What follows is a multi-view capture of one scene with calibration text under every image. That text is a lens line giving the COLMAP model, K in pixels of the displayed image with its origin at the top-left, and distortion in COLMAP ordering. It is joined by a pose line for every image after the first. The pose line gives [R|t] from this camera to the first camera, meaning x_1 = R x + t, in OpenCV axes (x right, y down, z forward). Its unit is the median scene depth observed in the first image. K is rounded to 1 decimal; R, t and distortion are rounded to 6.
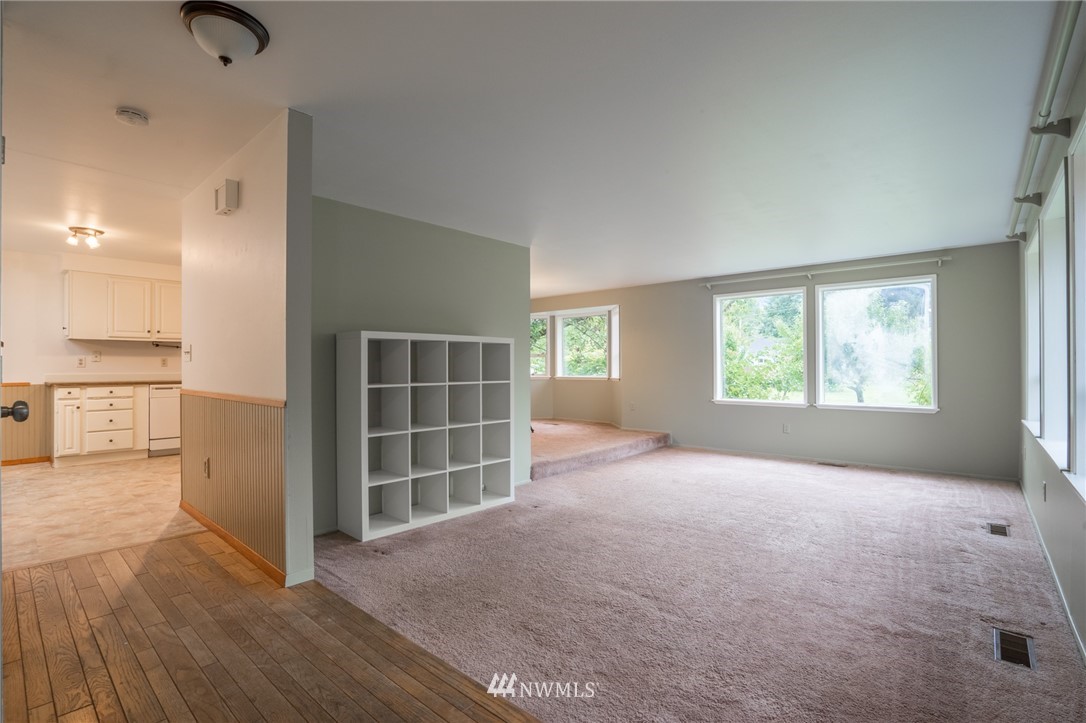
lens RADIAL K [[504.3, 0, 545.1], [0, 504.3, 364.0], [0, 0, 1]] dist [-0.056234, 0.020049]
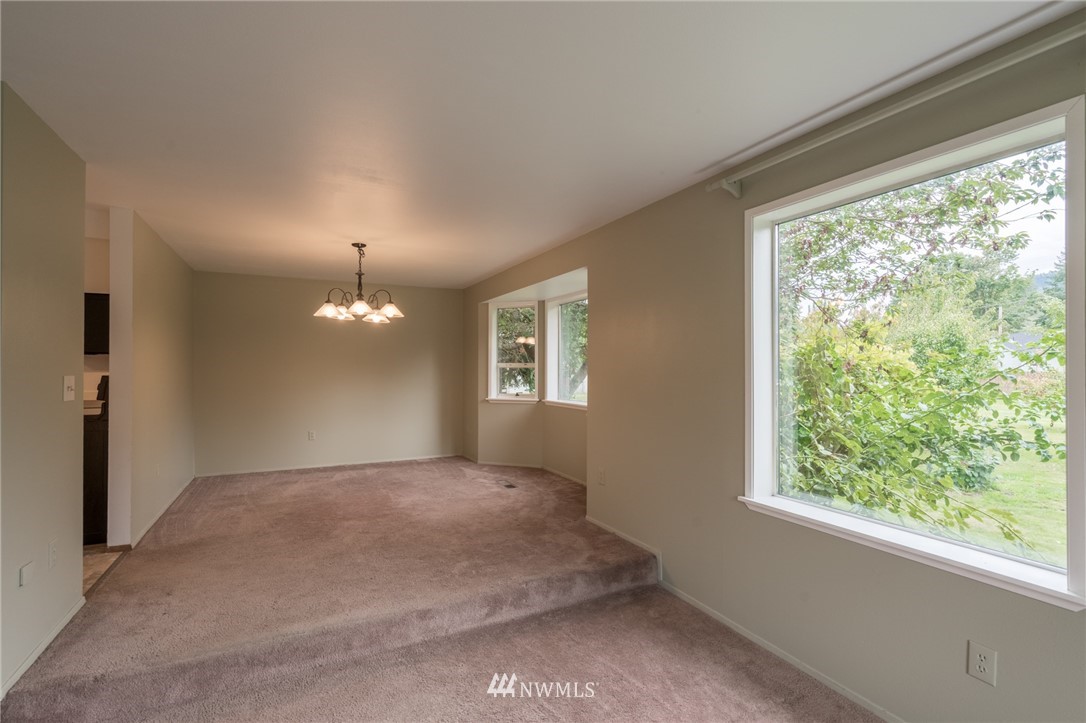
lens RADIAL K [[497.0, 0, 542.7], [0, 497.0, 366.2], [0, 0, 1]] dist [0.000849, 0.000576]
pose [[0.928623, 0.004006, -0.371004, 0.324833], [-0.003678, 0.999992, 0.001593, -0.023740], [0.371007, -0.000114, 0.928630, 0.590405]]
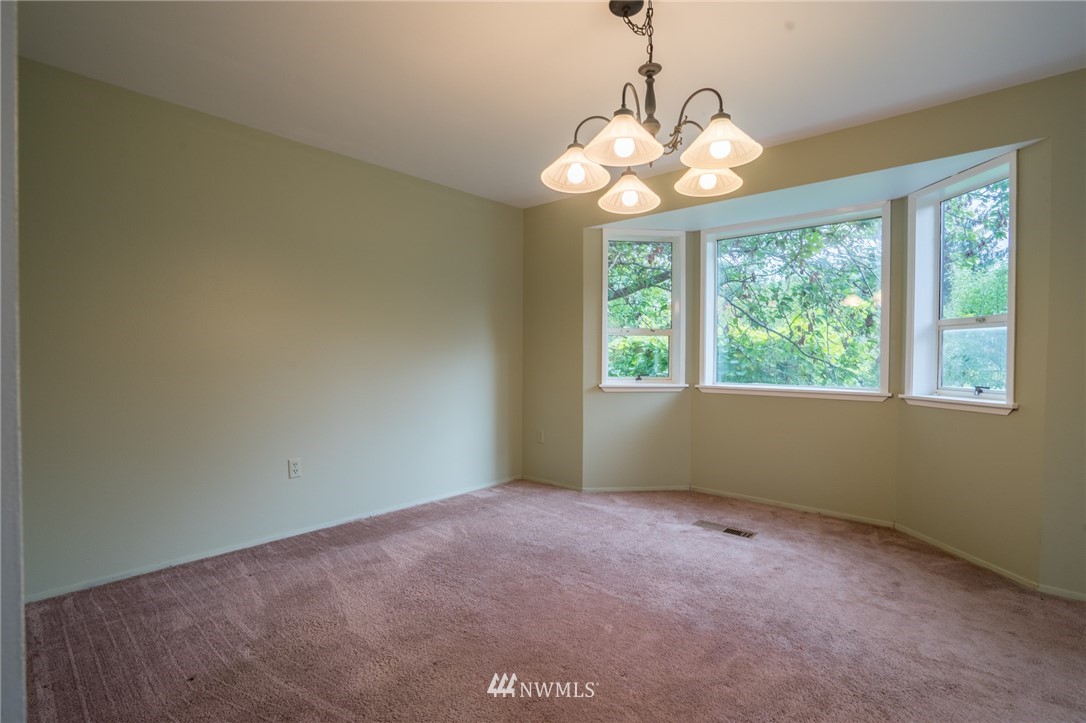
lens RADIAL K [[504.3, 0, 545.1], [0, 504.3, 364.0], [0, 0, 1]] dist [-0.056234, 0.020049]
pose [[0.999967, 0.007565, 0.002906, -0.137254], [-0.007627, 0.999734, 0.021756, 0.000288], [-0.002741, -0.021778, 0.999759, 0.818046]]
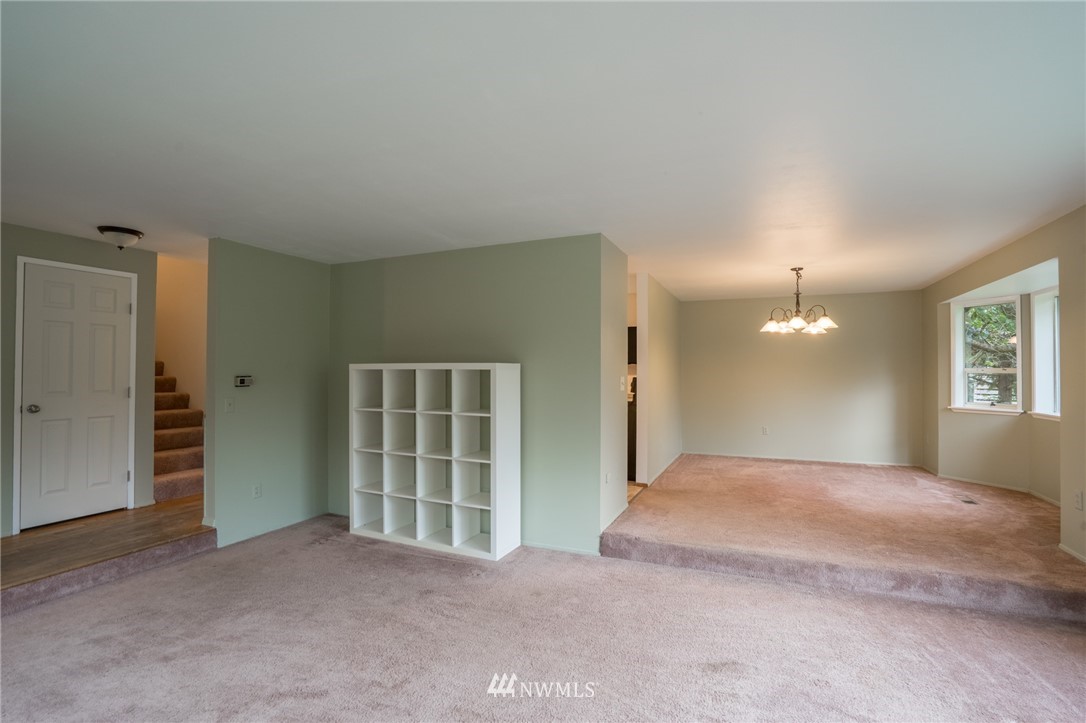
lens RADIAL K [[504.3, 0, 545.1], [0, 504.3, 364.0], [0, 0, 1]] dist [-0.056234, 0.020049]
pose [[0.307348, -0.010821, -0.951536, 0.456034], [-0.000955, 0.999931, -0.011680, -0.023953], [0.951597, 0.004499, 0.307316, 0.507306]]
